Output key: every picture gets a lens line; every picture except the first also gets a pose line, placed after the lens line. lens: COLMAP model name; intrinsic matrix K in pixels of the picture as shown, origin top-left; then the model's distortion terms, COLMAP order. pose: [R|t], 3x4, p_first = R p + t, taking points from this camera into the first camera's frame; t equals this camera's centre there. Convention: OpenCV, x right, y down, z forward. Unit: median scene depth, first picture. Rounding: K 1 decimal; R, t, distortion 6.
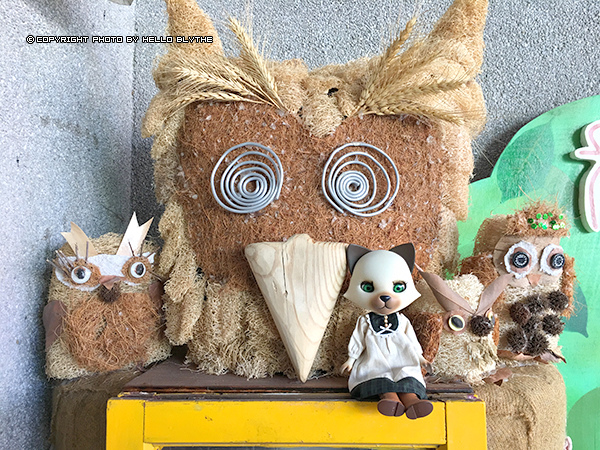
lens RADIAL K [[494.4, 0, 300.0], [0, 494.4, 225.0], [0, 0, 1]] dist [0.048707, -0.072115]
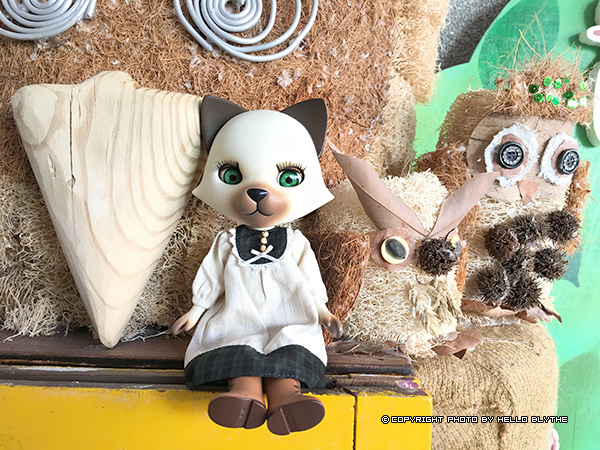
lens RADIAL K [[494.4, 0, 300.0], [0, 494.4, 225.0], [0, 0, 1]] dist [0.048707, -0.072115]
pose [[0.997245, 0.040864, 0.061915, 0.165879], [-0.047252, 0.993296, 0.105499, 0.110468], [-0.057189, -0.108134, 0.992490, 0.437504]]
